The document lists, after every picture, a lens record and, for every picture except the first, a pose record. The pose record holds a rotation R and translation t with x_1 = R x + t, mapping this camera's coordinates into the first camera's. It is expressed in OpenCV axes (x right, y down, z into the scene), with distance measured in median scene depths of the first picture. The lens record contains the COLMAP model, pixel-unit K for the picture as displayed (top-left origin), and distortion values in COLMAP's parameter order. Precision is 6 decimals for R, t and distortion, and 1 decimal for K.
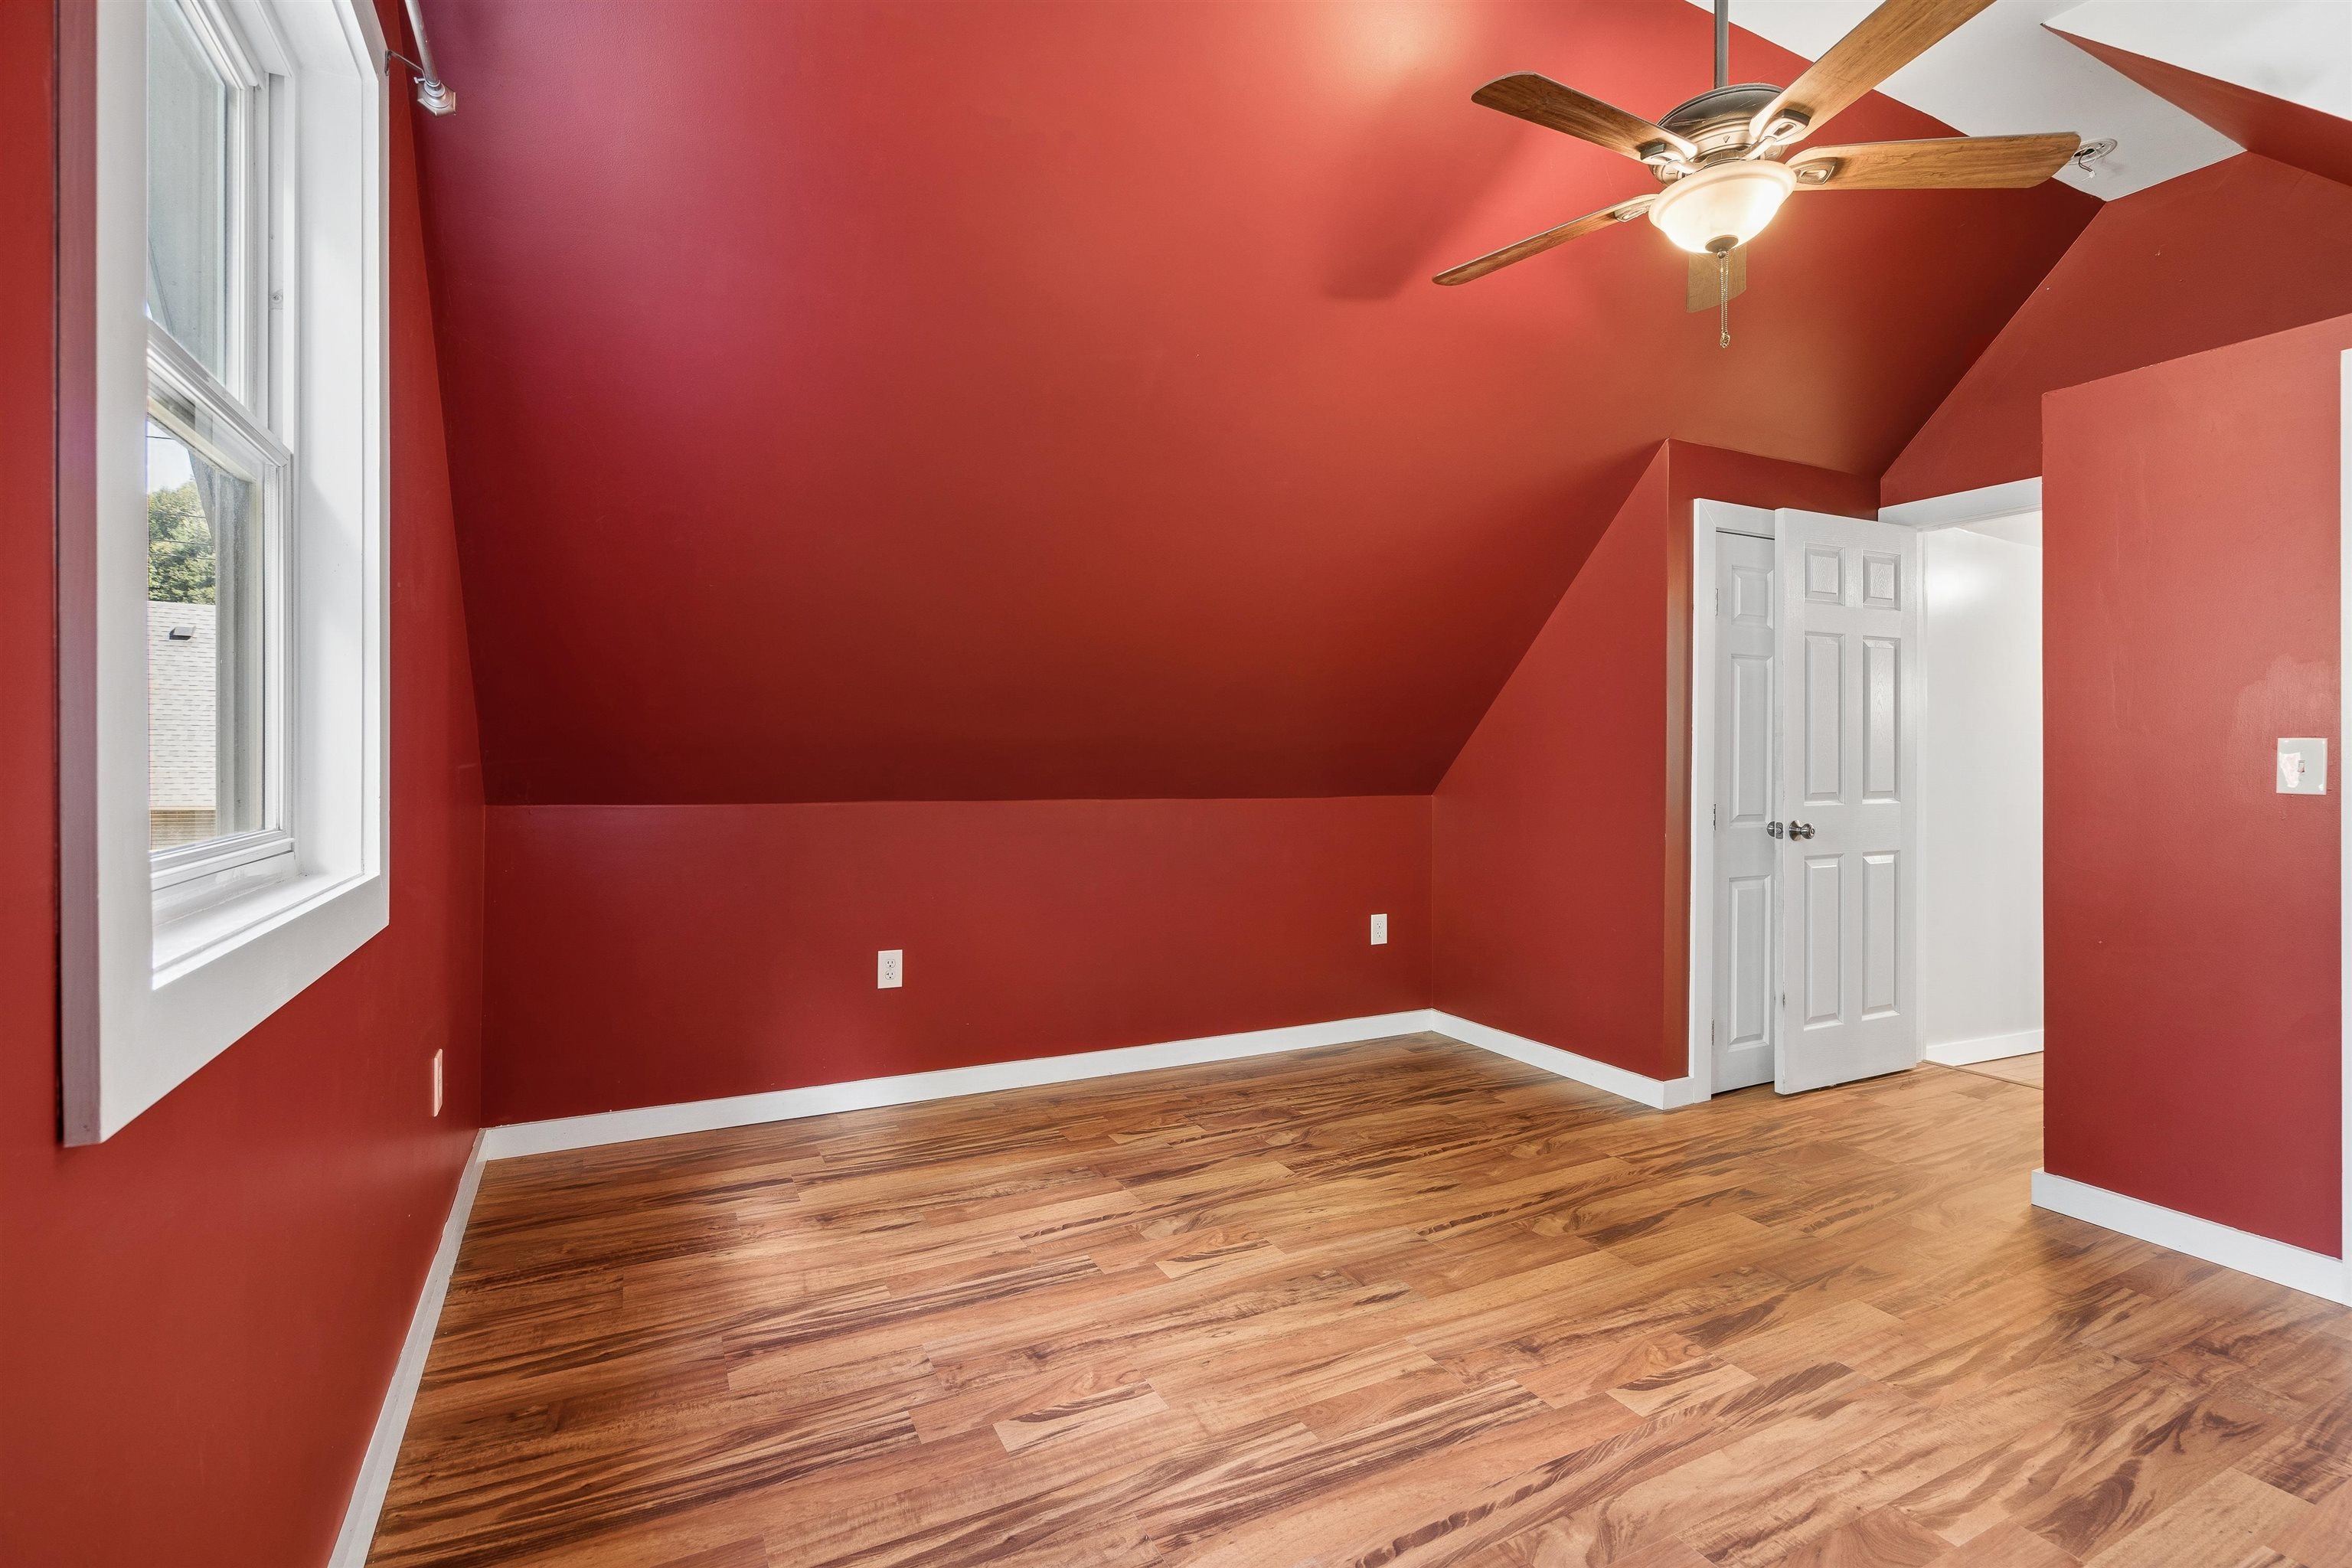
lens RADIAL K [[1069.6, 0, 1191.2], [0, 1069.6, 765.1], [0, 0, 1]] dist [-0.005874, 0.001854]
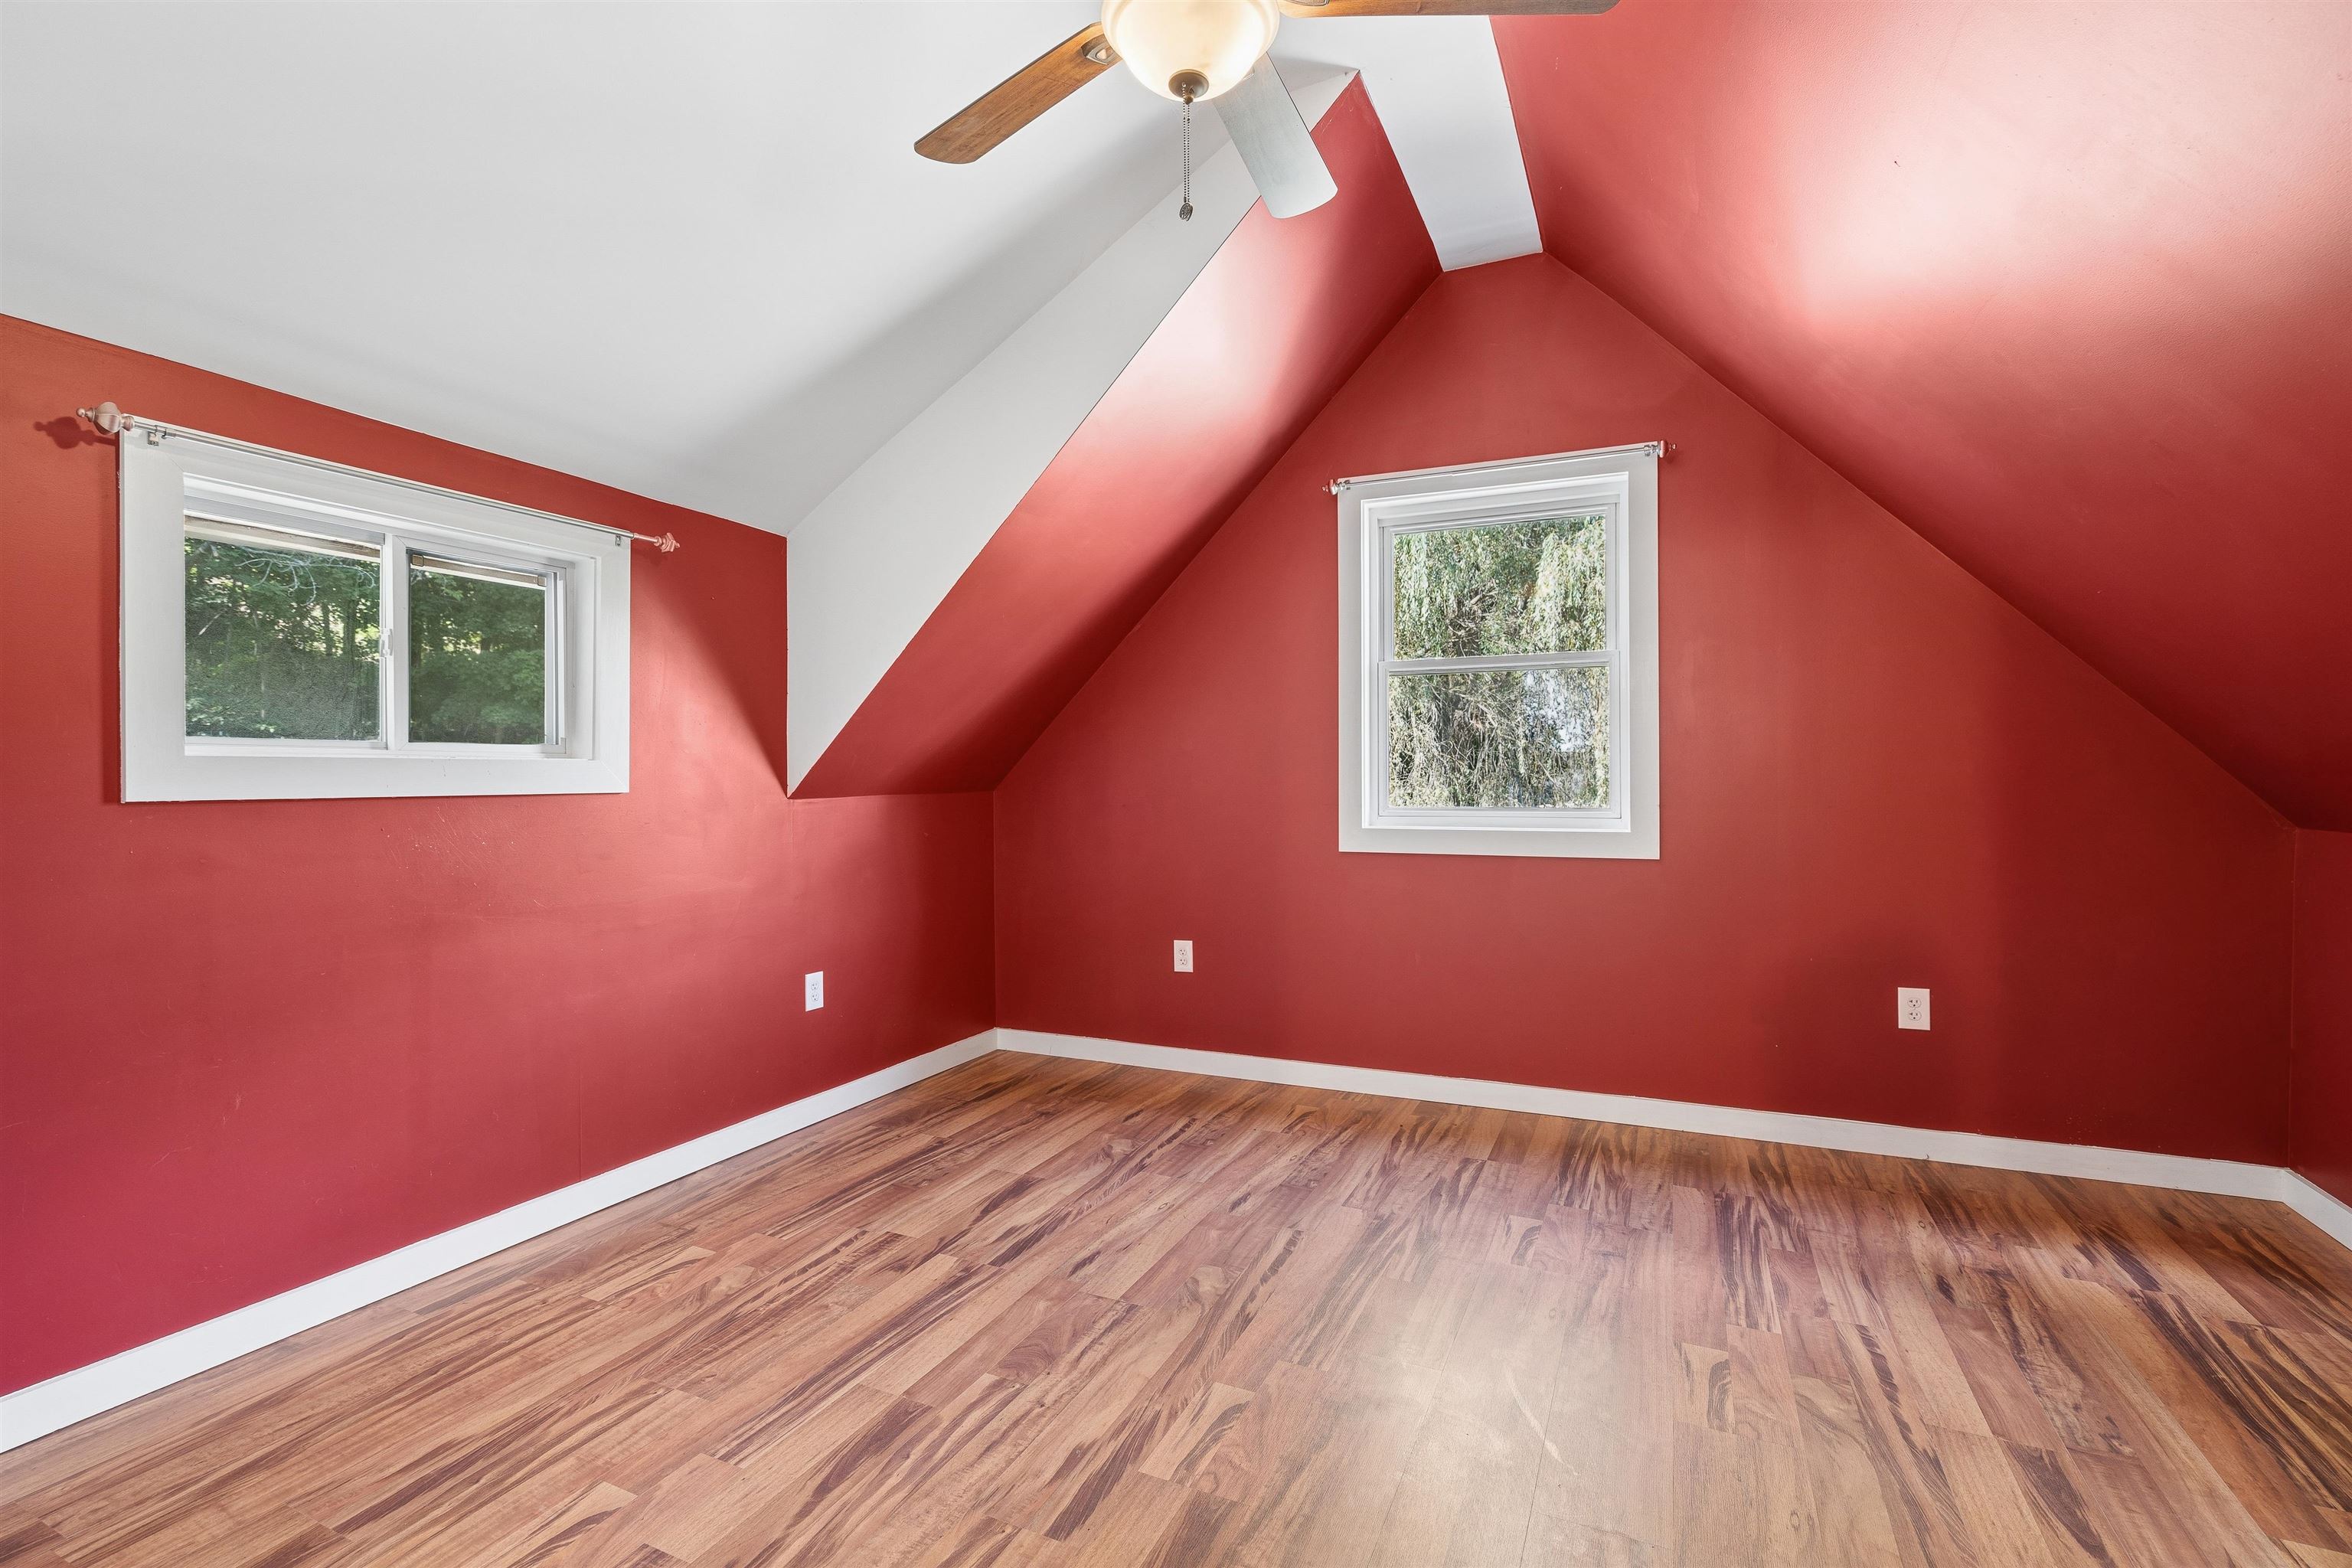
lens RADIAL K [[1069.6, 0, 1184.5], [0, 1069.6, 790.4], [0, 0, 1]] dist [-0.005874, 0.001854]
pose [[-0.788111, 0.010297, -0.615447, 0.910485], [-0.002590, 0.999796, 0.020043, -0.016897], [0.615527, 0.017390, -0.787924, 1.494146]]
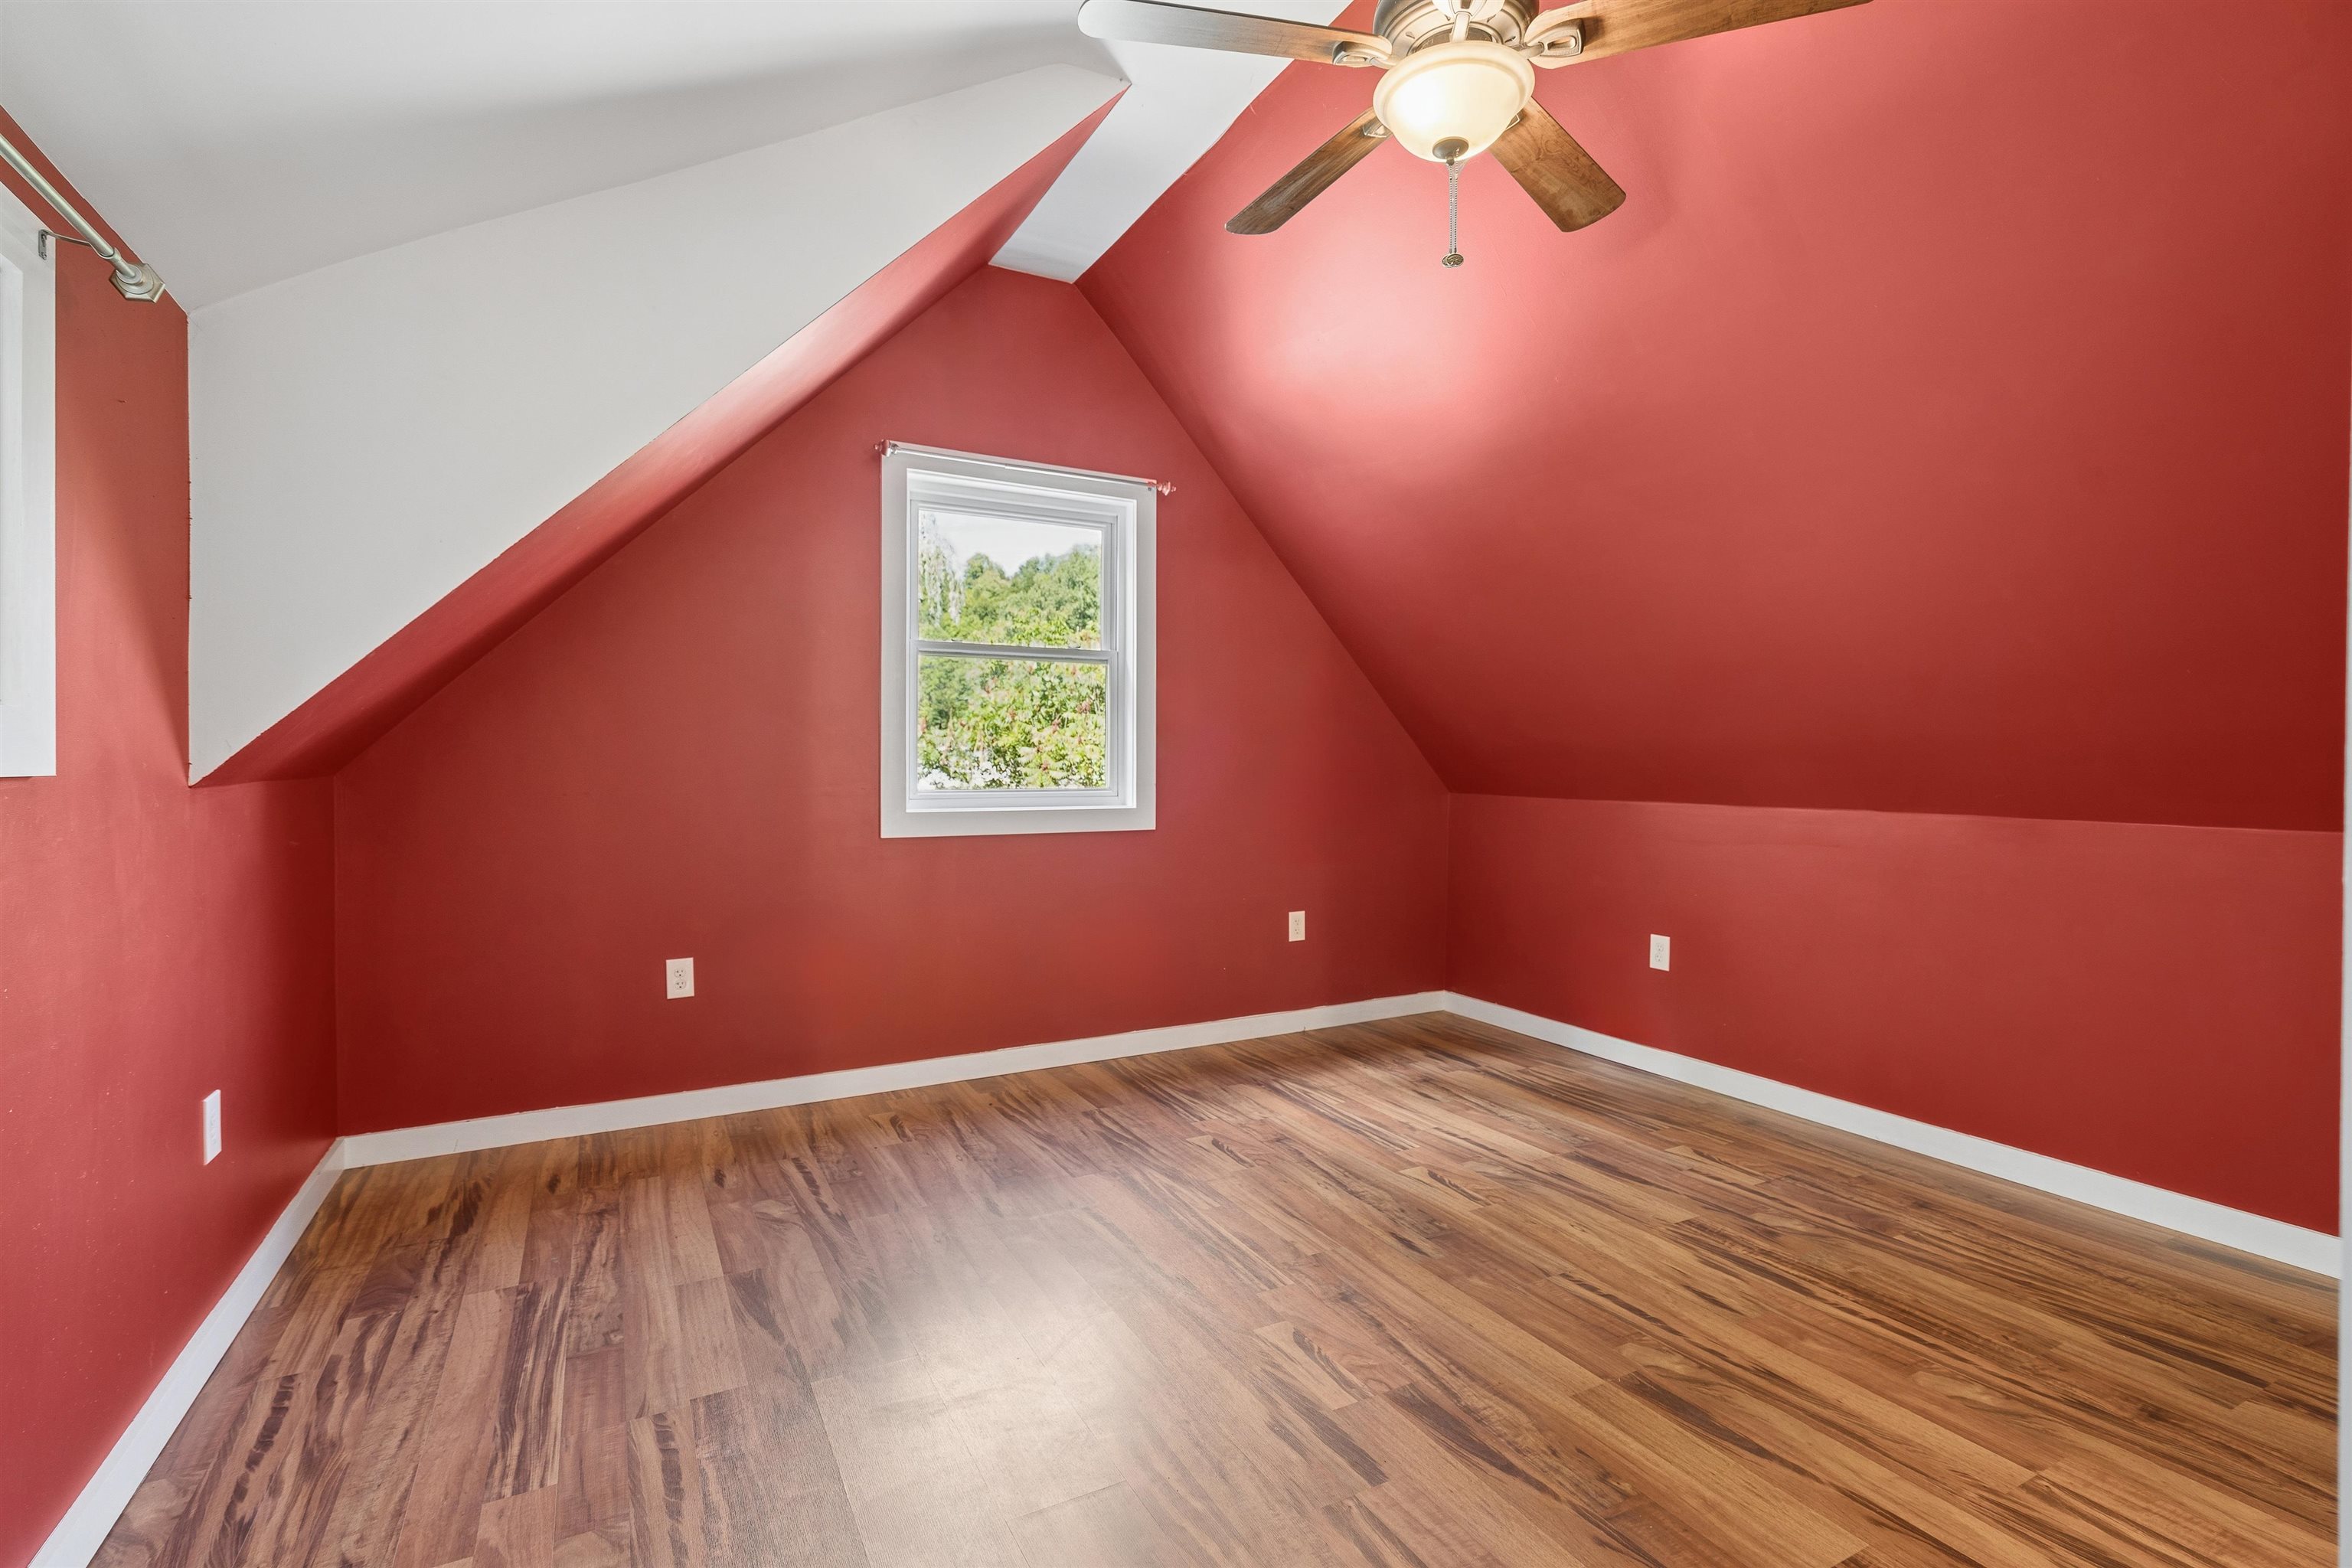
lens RADIAL K [[1069.6, 0, 1178.5], [0, 1069.6, 764.1], [0, 0, 1]] dist [-0.005874, 0.001854]
pose [[0.021283, -0.001089, -0.999773, 1.289584], [-0.010984, 0.999939, -0.001323, -0.002635], [0.999713, 0.011009, 0.021270, 0.722277]]
